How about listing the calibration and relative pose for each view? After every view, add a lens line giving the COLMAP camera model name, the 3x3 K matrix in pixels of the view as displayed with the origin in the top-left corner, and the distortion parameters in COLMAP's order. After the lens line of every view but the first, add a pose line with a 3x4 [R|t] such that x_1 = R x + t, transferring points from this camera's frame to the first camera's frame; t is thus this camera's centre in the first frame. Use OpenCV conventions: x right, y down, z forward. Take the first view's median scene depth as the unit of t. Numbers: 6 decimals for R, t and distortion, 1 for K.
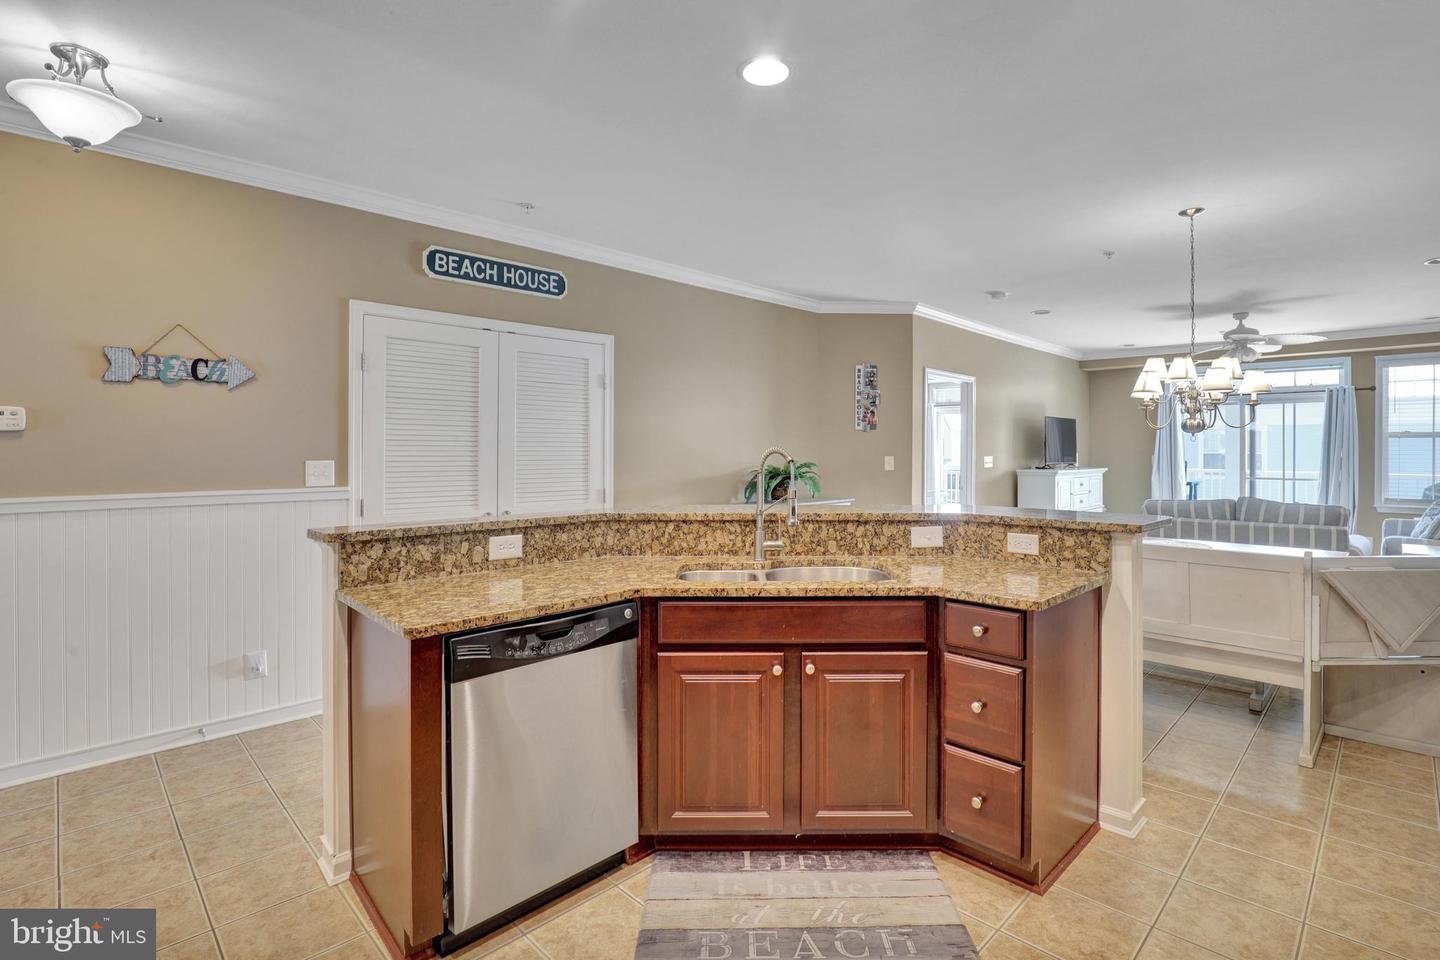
lens RADIAL K [[690.6, 0, 724.8], [0, 690.6, 453.2], [0, 0, 1]] dist [-0.036987, 0.000316]
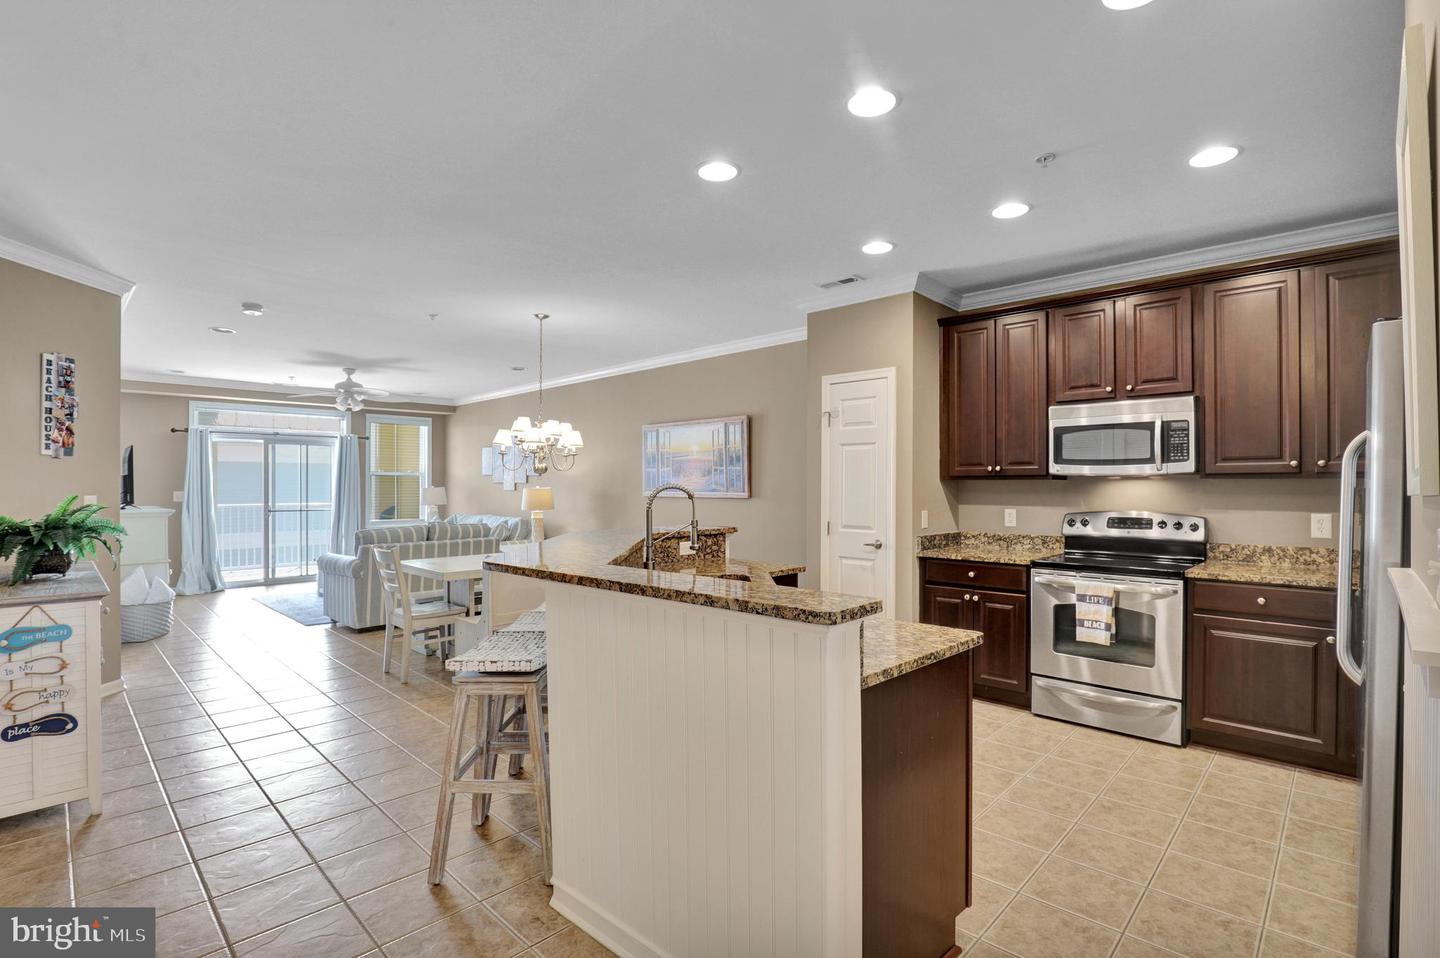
lens RADIAL K [[669.8, 0, 725.0], [0, 669.8, 484.6], [0, 0, 1]] dist [-0.028320, 0.000767]
pose [[-0.029486, -0.000687, 0.999565, -0.569704], [0.005954, 0.999982, 0.000863, -0.004596], [-0.999547, 0.005977, -0.029481, 0.527891]]
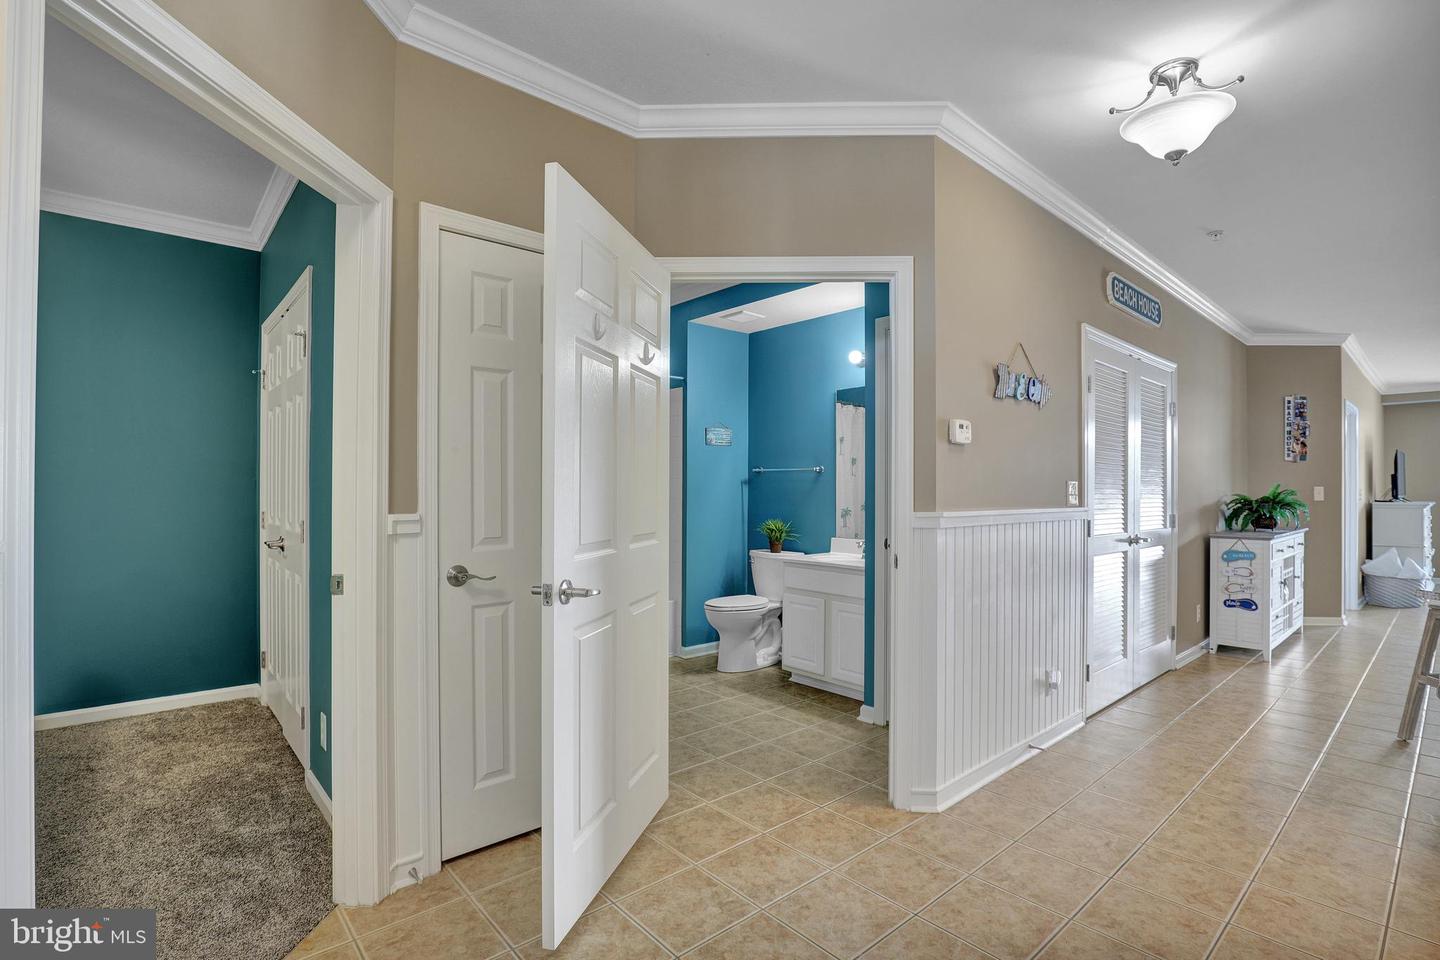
lens RADIAL K [[676.7, 0, 726.4], [0, 676.7, 484.8], [0, 0, 1]] dist [-0.029886, 0.000178]
pose [[0.998568, 0.002929, -0.053411, -0.773059], [-0.003506, 0.999936, -0.010713, 0.019916], [0.053377, 0.010885, 0.998515, -0.014376]]
